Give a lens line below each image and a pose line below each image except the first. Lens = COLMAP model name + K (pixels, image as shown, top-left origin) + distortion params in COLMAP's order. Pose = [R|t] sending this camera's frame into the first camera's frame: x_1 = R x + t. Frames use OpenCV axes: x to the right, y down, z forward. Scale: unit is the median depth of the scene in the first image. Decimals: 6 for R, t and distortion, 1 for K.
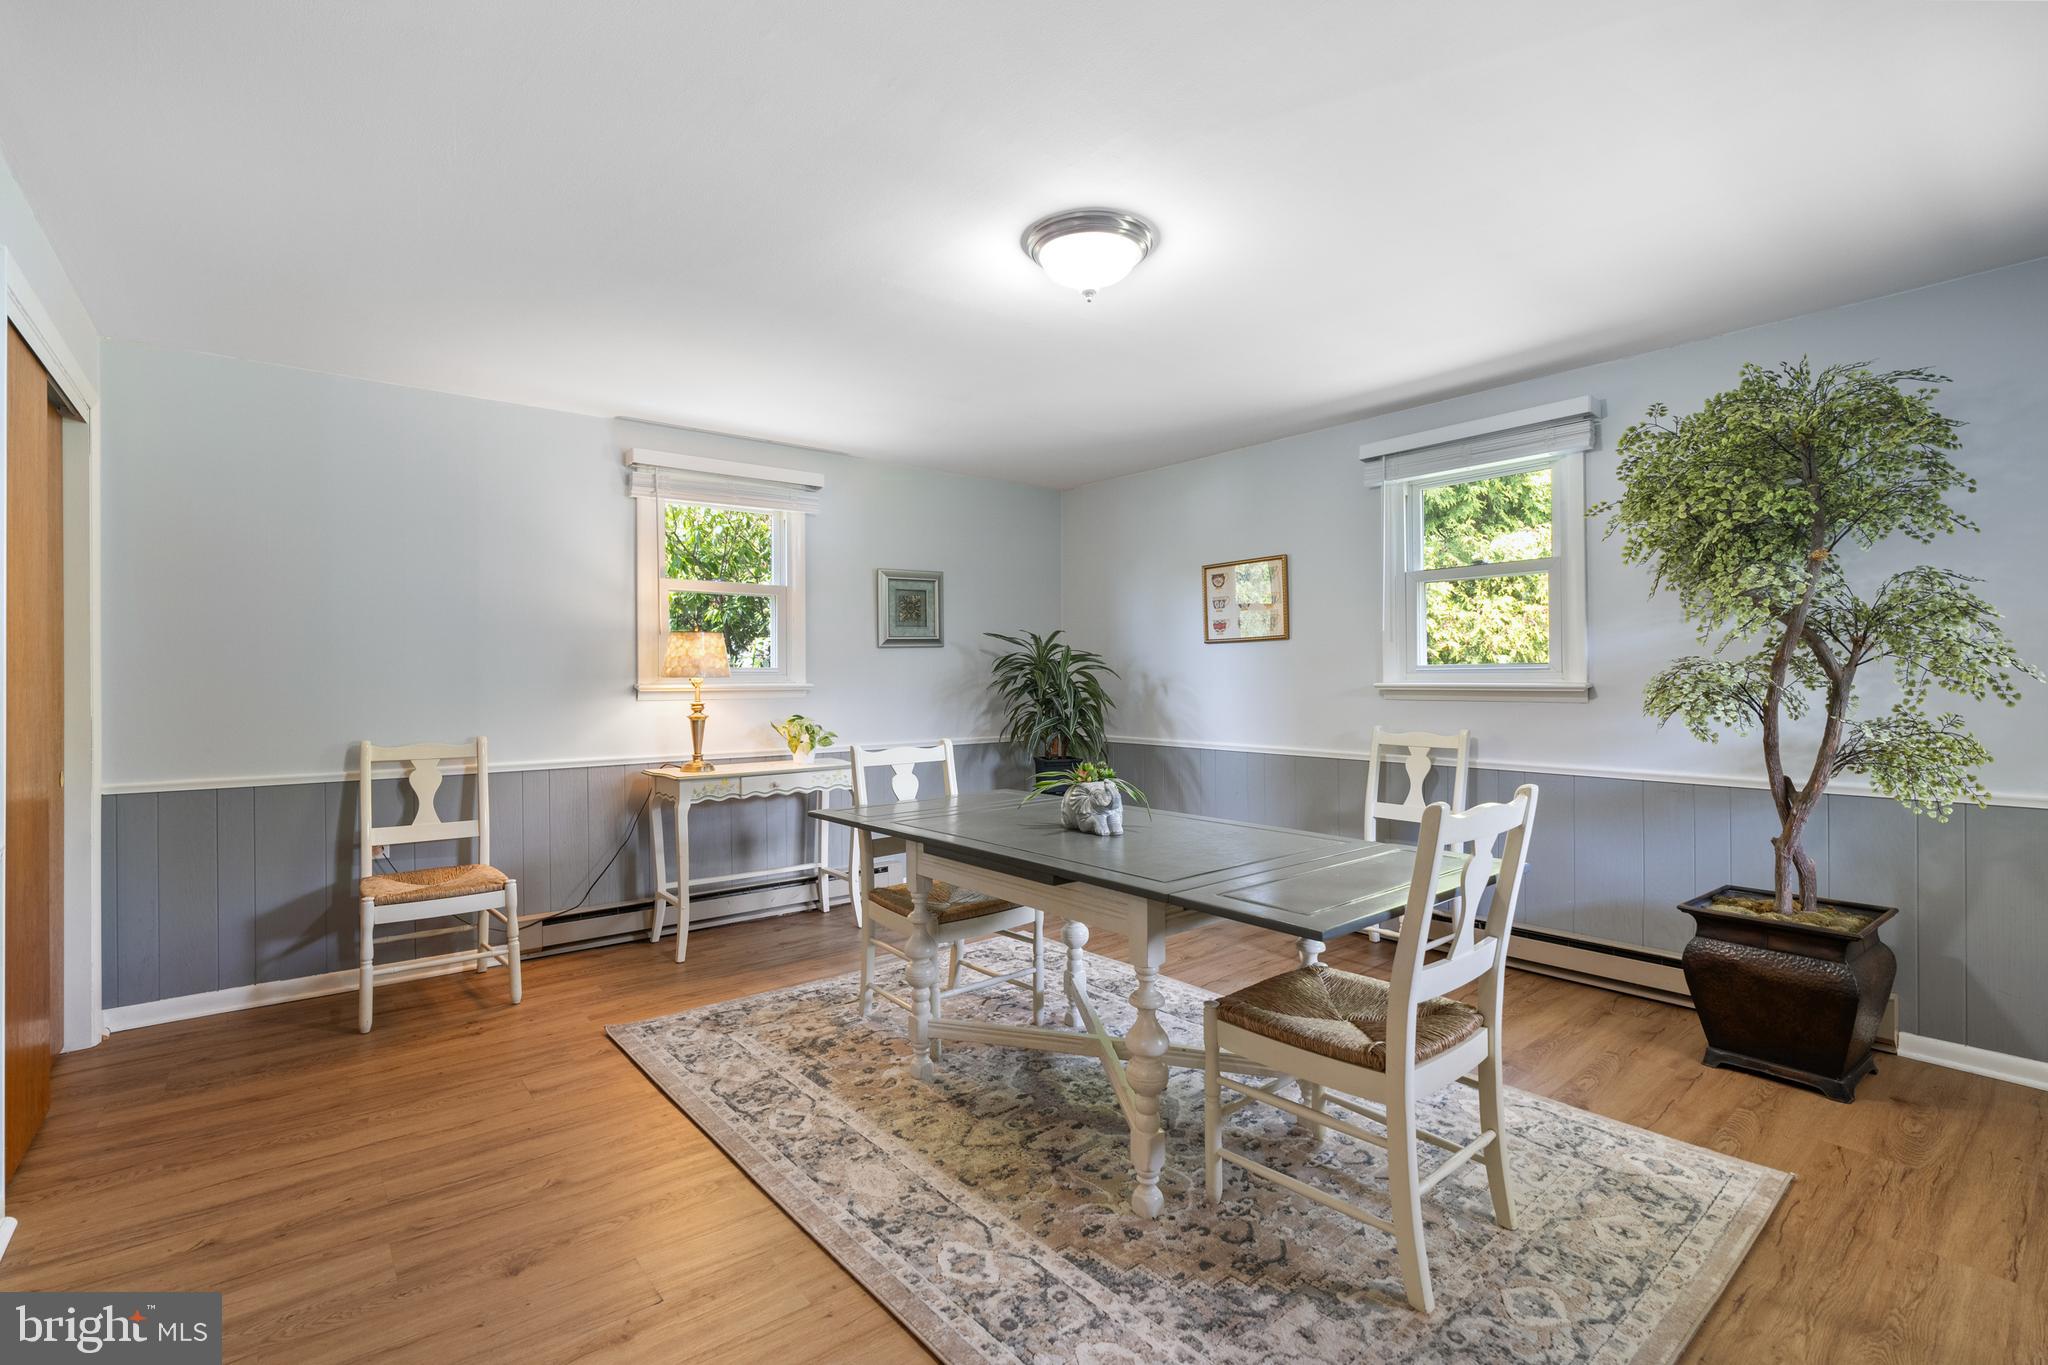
lens RADIAL K [[925.8, 0, 1015.0], [0, 925.8, 708.5], [0, 0, 1]] dist [-0.006865, 0.000143]
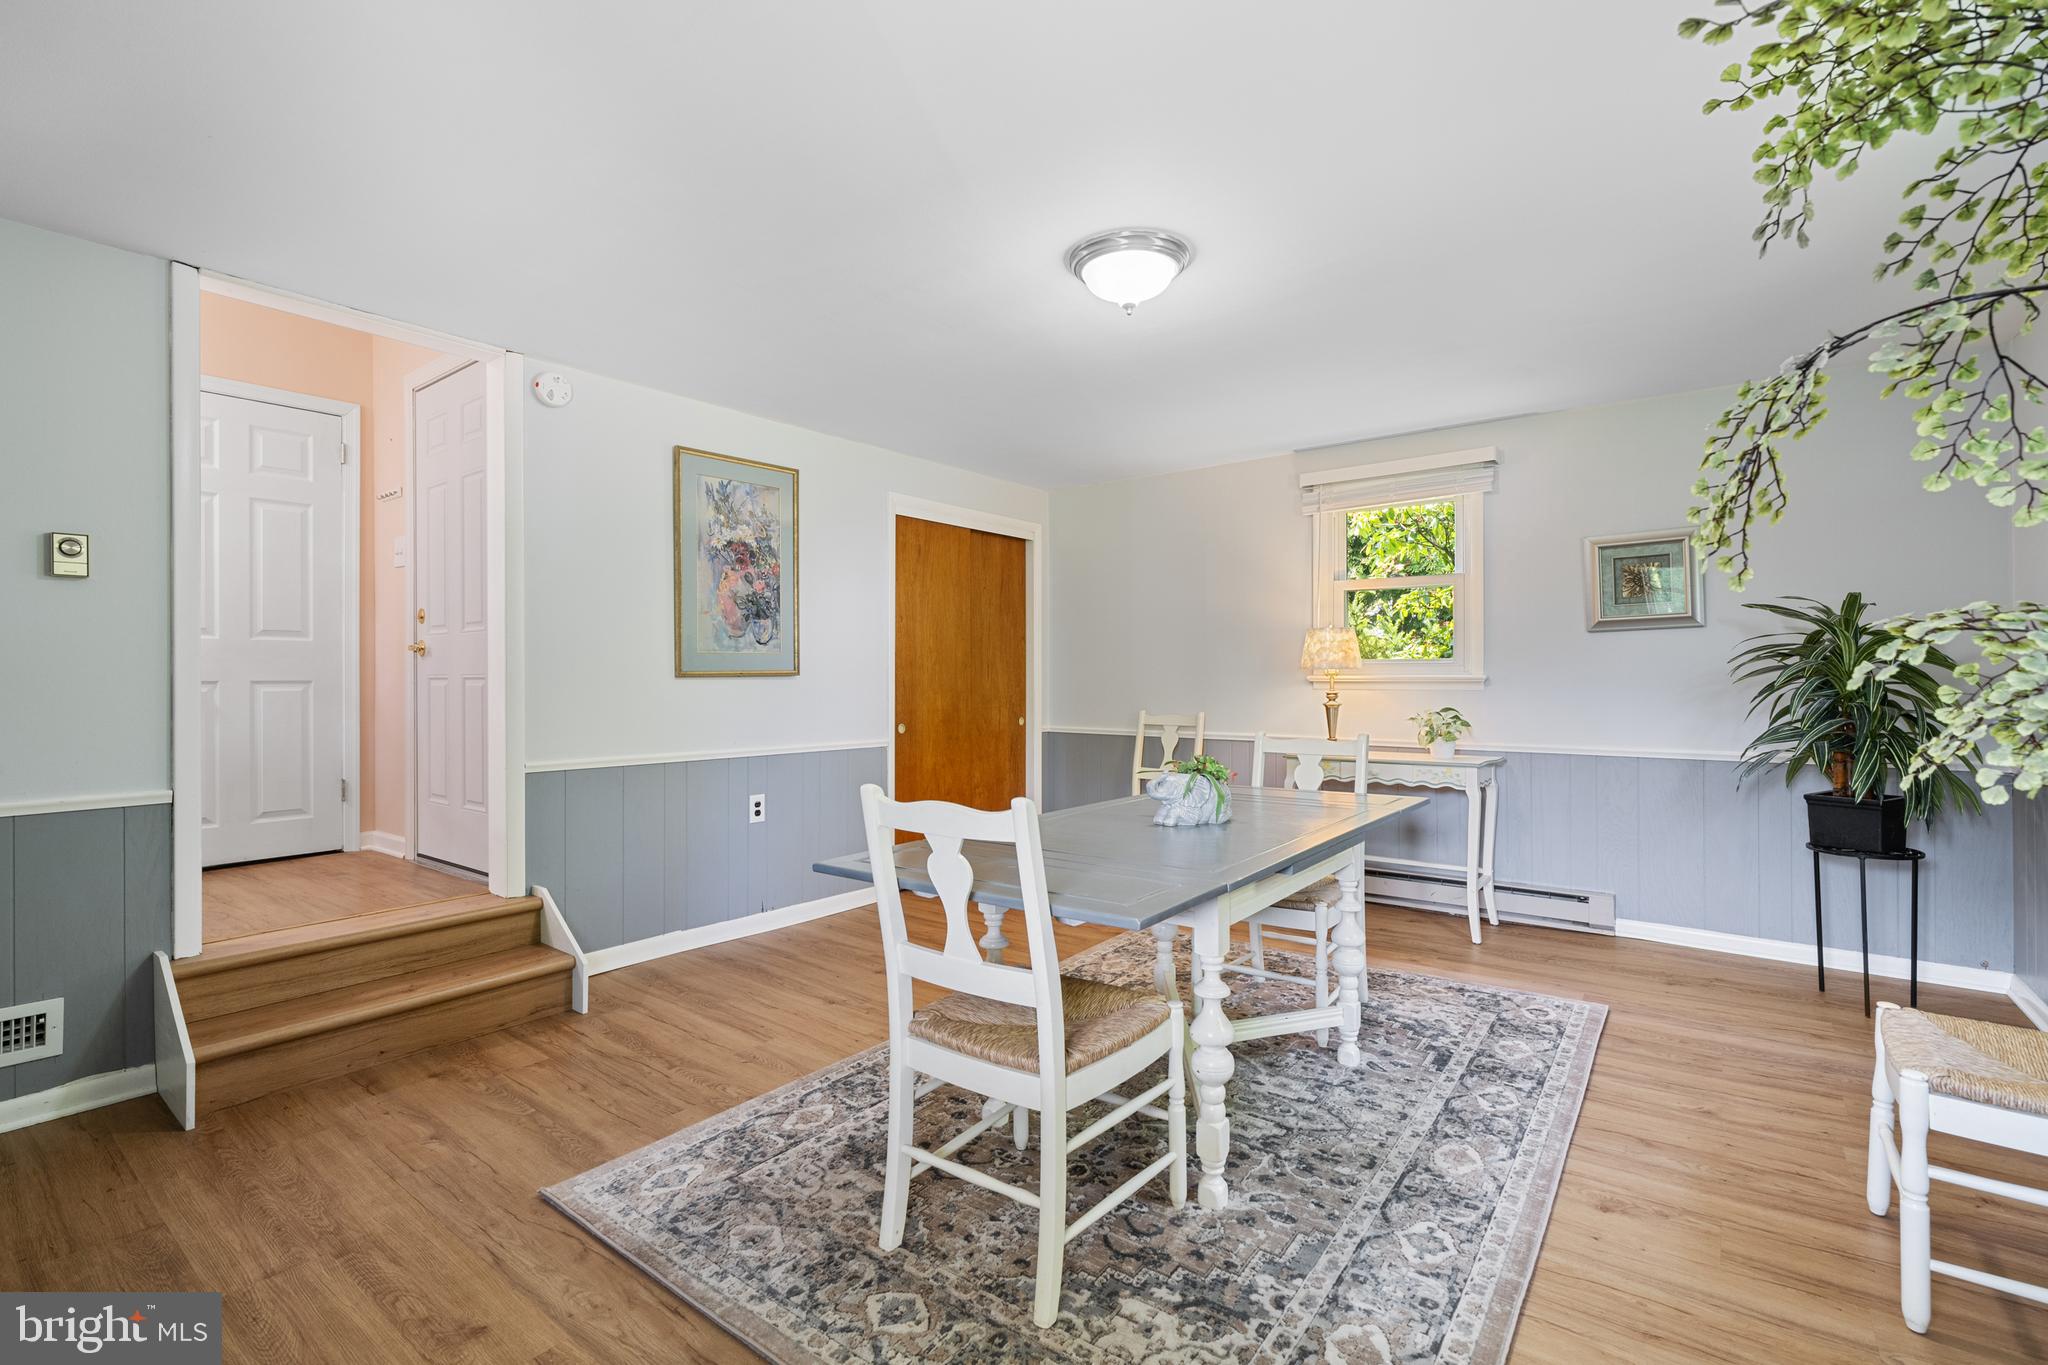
lens RADIAL K [[912.6, 0, 1019.0], [0, 912.6, 723.3], [0, 0, 1]] dist [-0.008387, -0.000061]
pose [[0.237252, 0.055307, -0.969873, 0.865160], [-0.030358, 0.998313, 0.049503, -0.015455], [0.970974, 0.017699, 0.238530, 0.511072]]
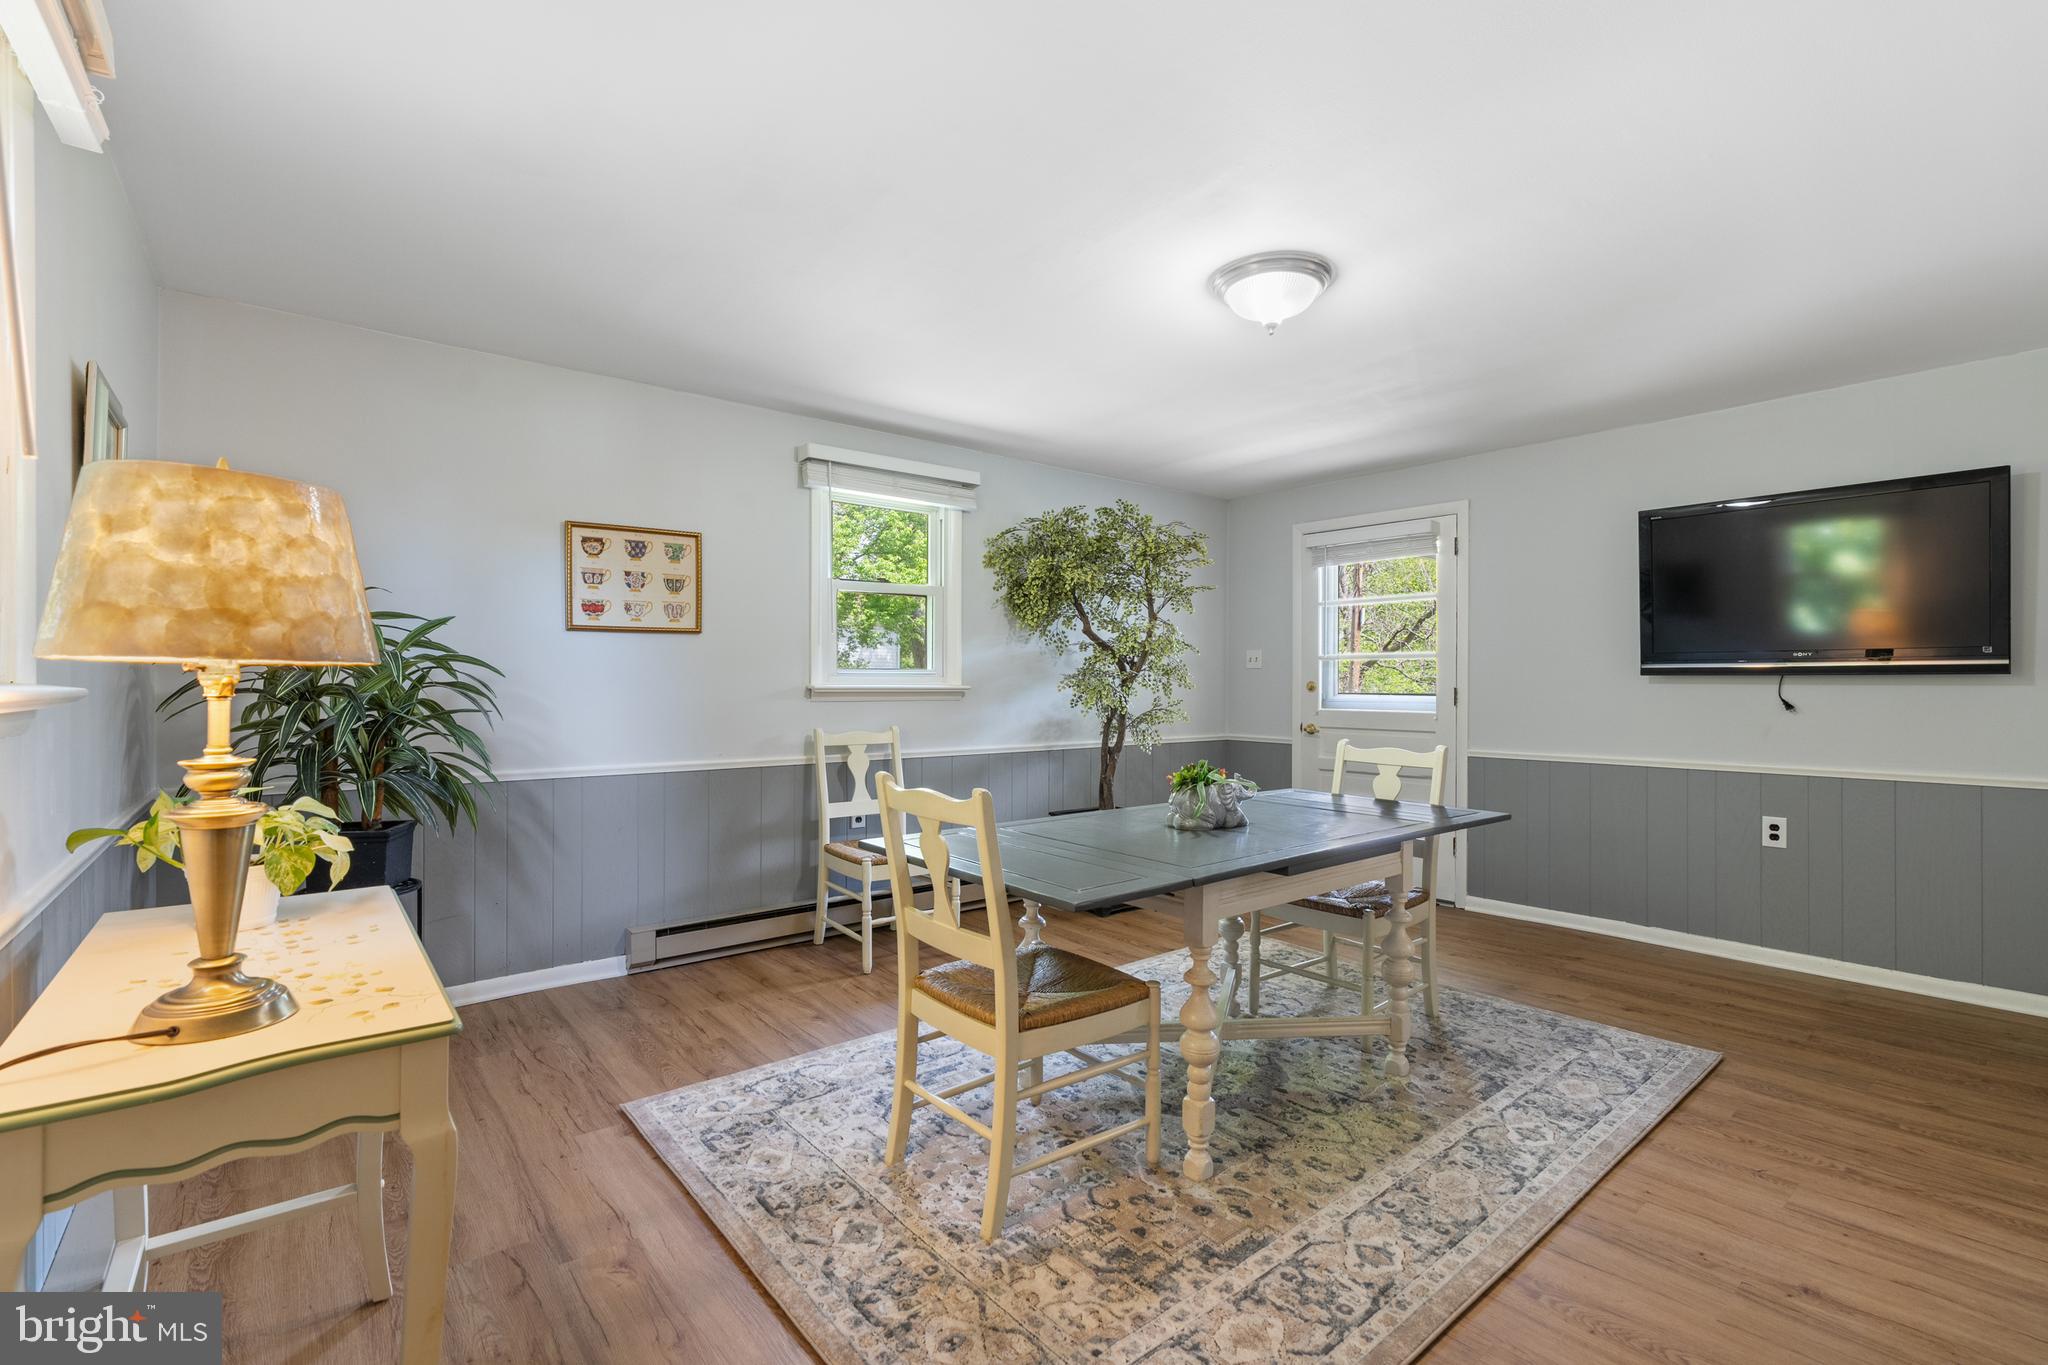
lens RADIAL K [[925.8, 0, 1015.0], [0, 925.8, 708.5], [0, 0, 1]] dist [-0.006865, 0.000143]
pose [[-0.005825, -0.022940, 0.999720, -0.827924], [0.028521, 0.999326, 0.023097, -0.026786], [-0.999576, 0.028648, -0.005167, 1.071636]]
